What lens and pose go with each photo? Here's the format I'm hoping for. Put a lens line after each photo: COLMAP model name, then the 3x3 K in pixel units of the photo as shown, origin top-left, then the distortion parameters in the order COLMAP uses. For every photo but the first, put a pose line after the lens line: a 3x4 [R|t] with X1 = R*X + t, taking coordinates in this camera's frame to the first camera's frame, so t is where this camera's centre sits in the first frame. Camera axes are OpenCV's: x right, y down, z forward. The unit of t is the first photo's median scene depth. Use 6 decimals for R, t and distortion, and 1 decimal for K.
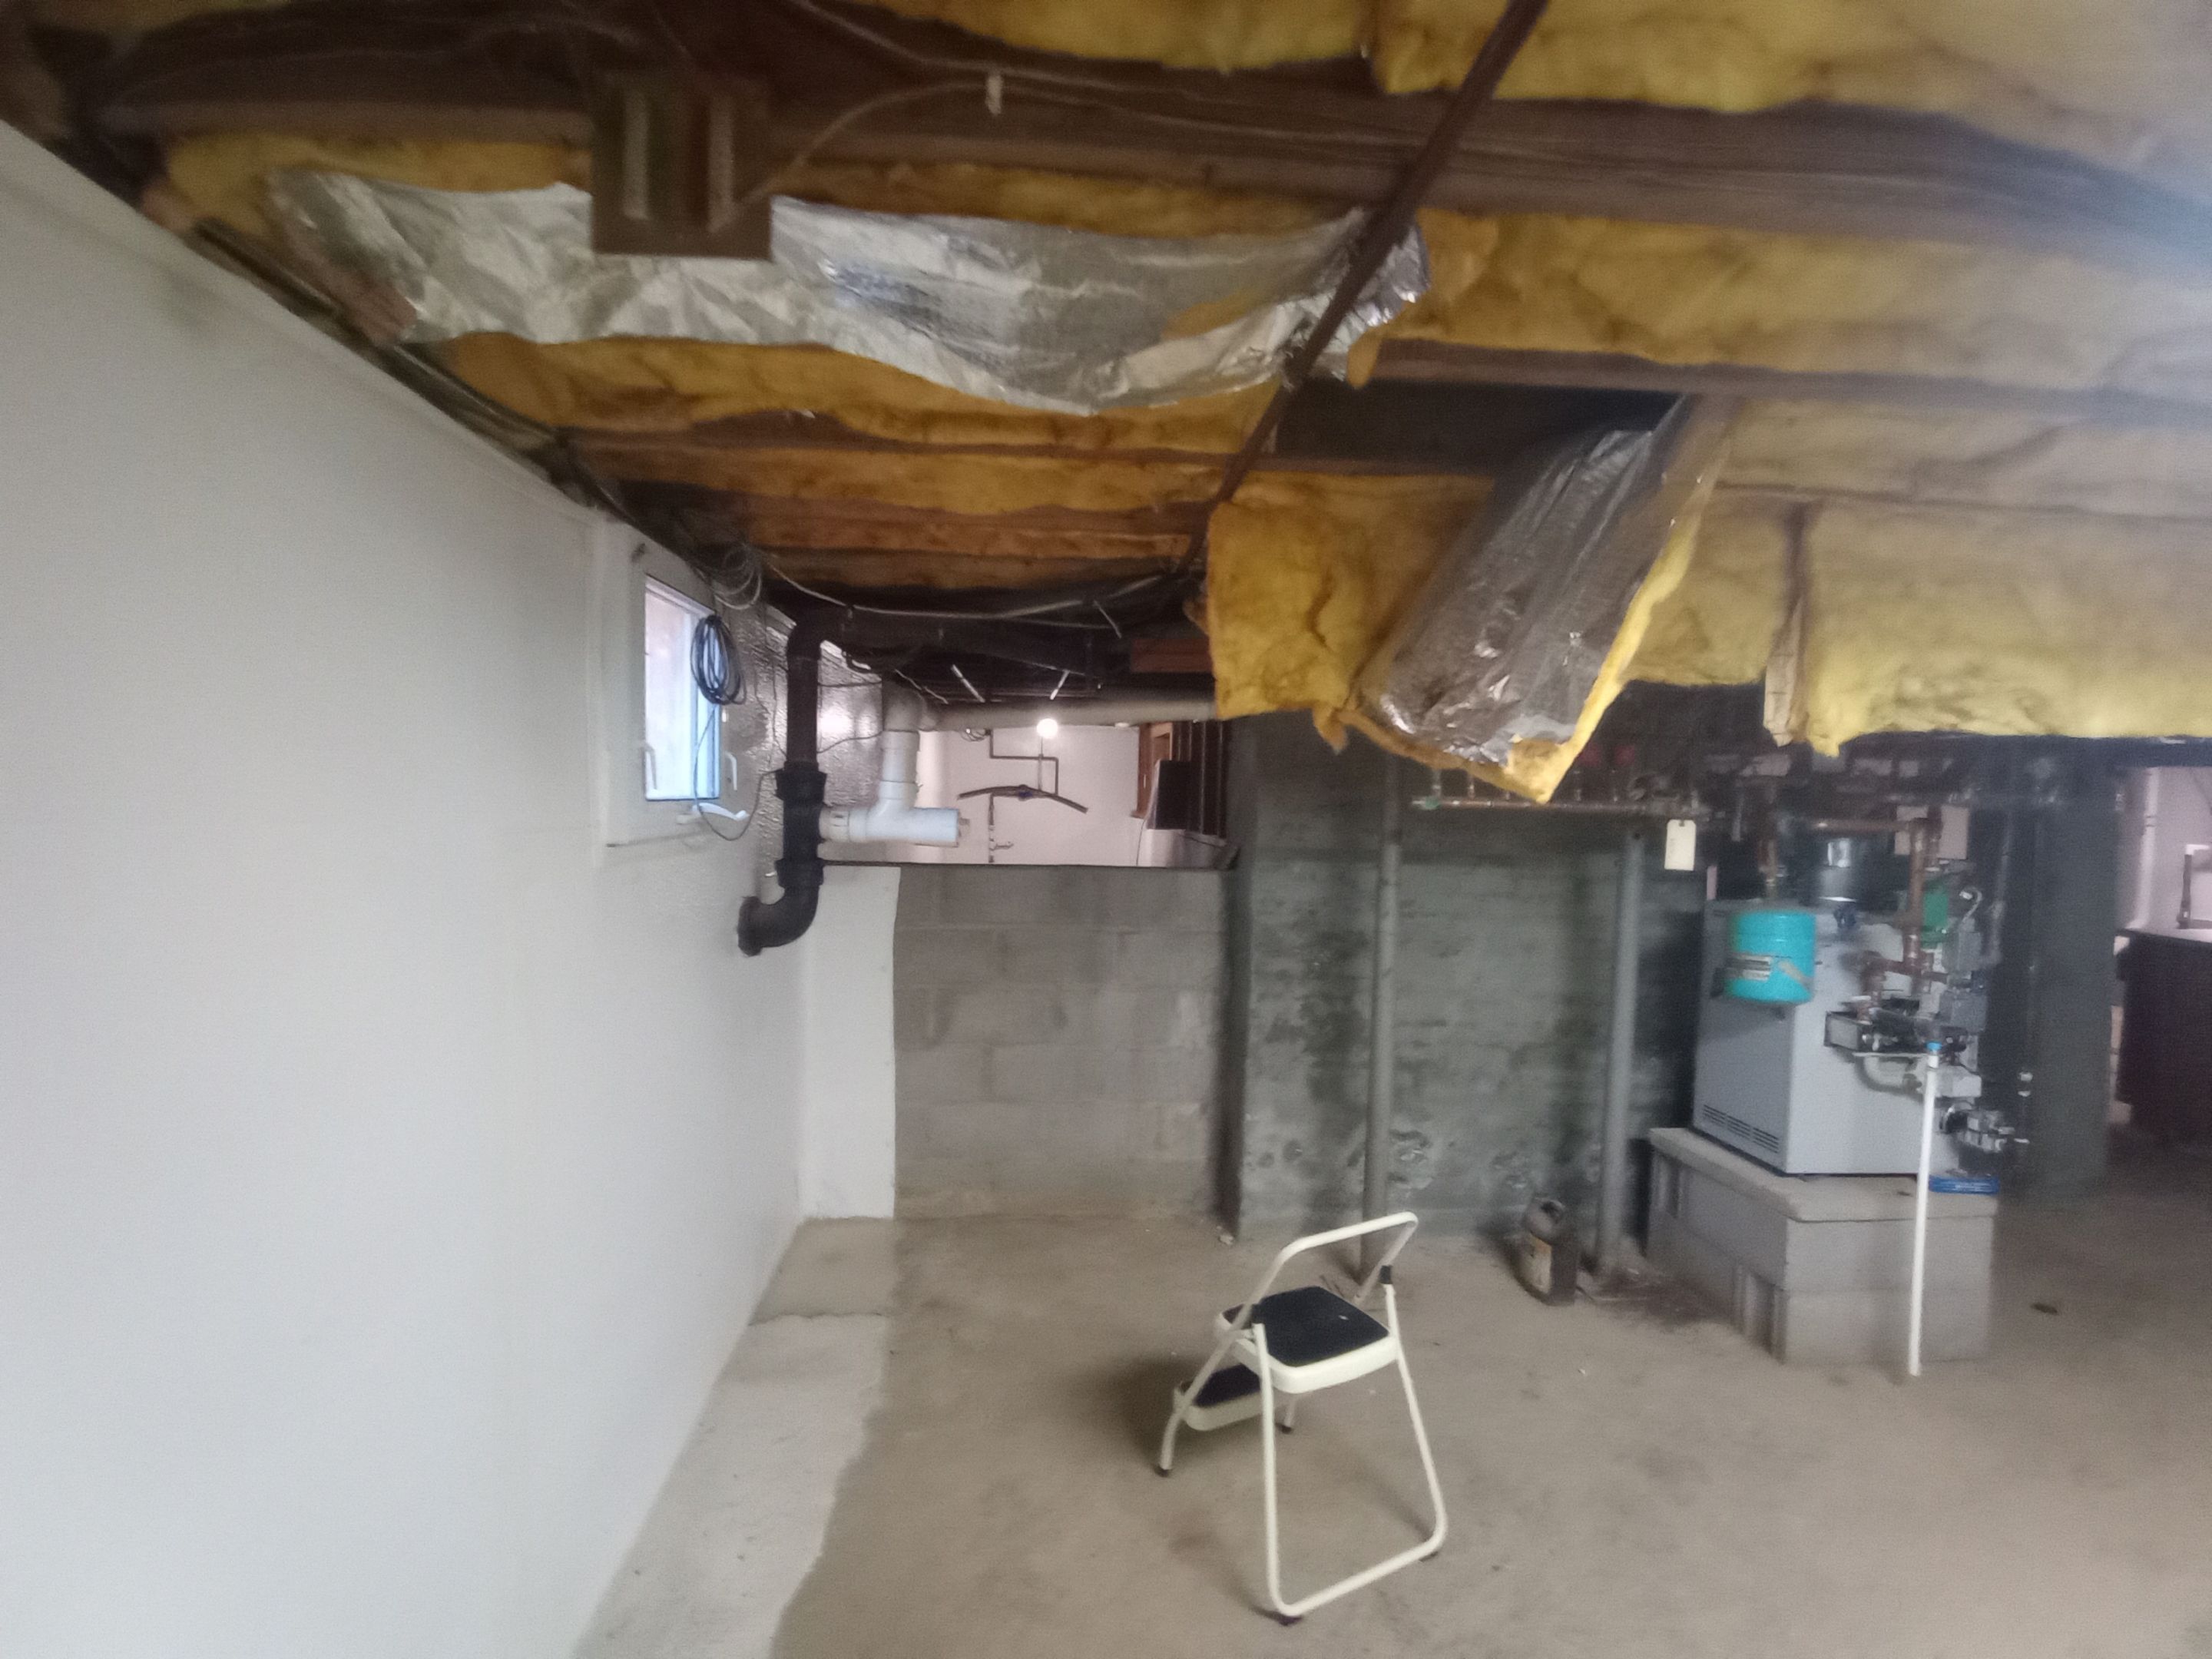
lens RADIAL K [[1037.3, 0, 1106.0], [0, 1037.3, 829.5], [0, 0, 1]] dist [-0.001683, -0.000151]
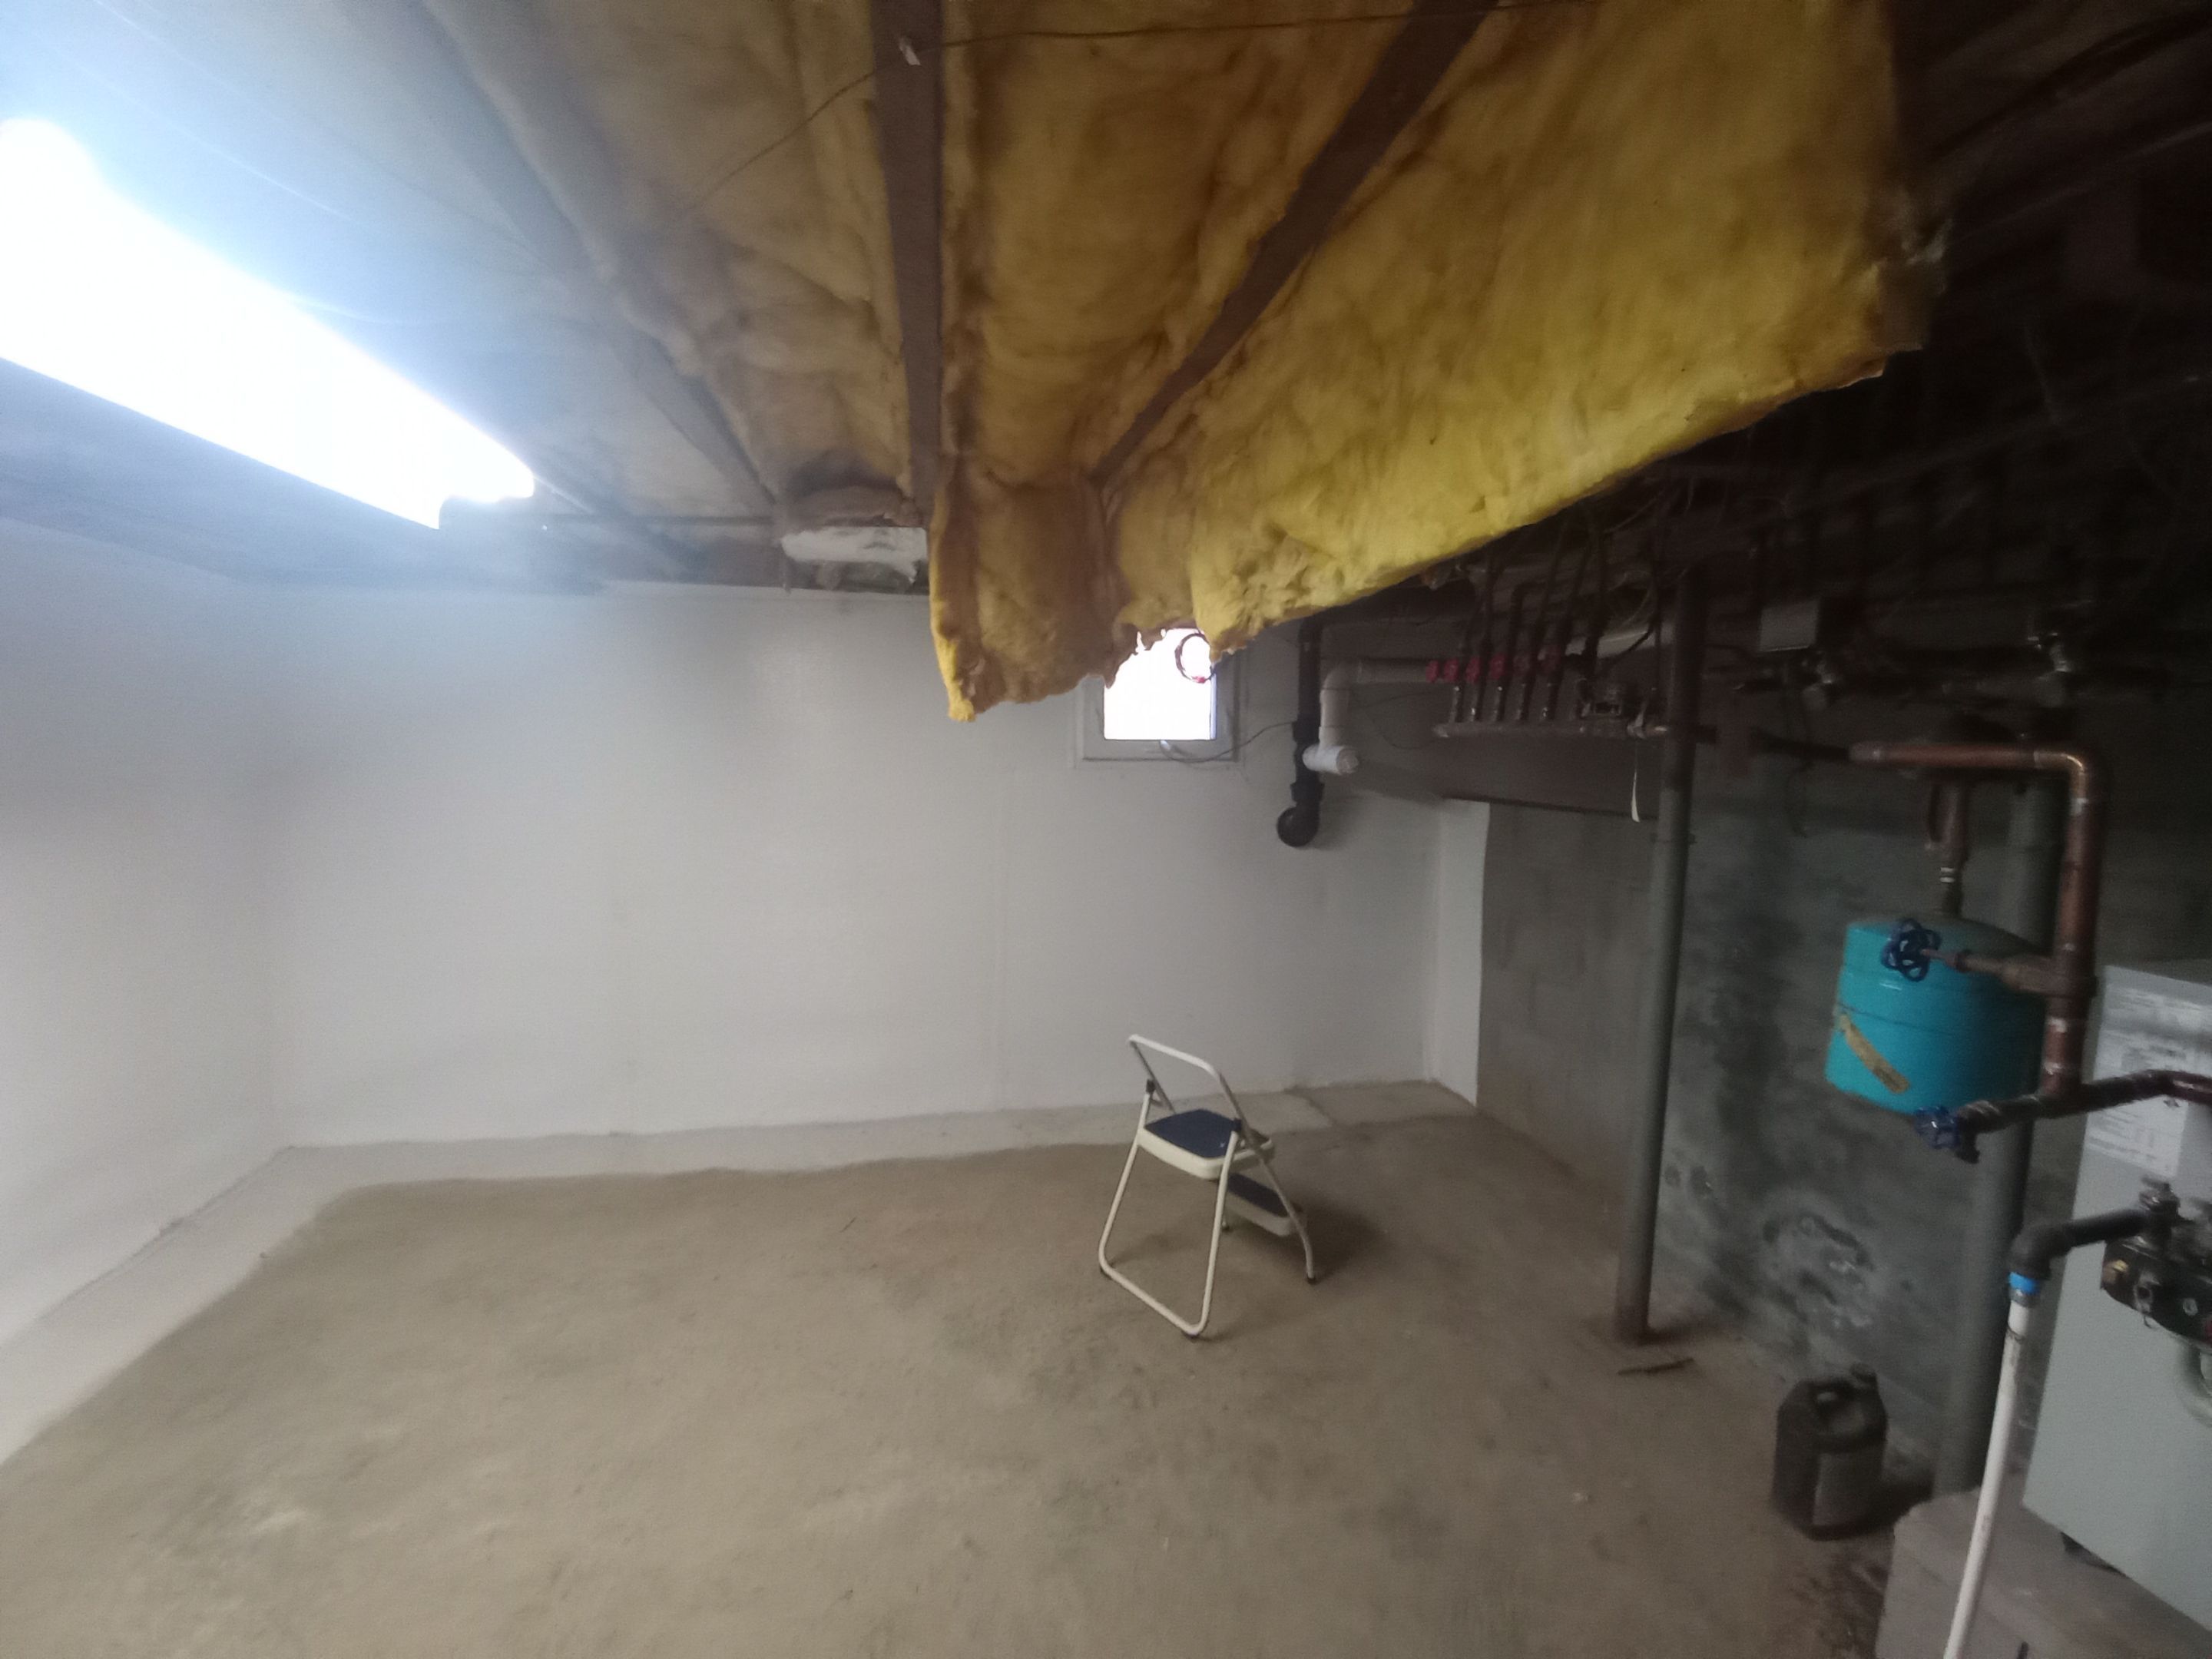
lens RADIAL K [[1077.5, 0, 1106.0], [0, 1077.5, 829.5], [0, 0, 1]] dist [-0.000567, -0.000139]
pose [[0.093757, 0.061954, -0.993666, 0.938787], [-0.043940, 0.997347, 0.058038, 0.014591], [0.994625, 0.038220, 0.096231, 0.460995]]
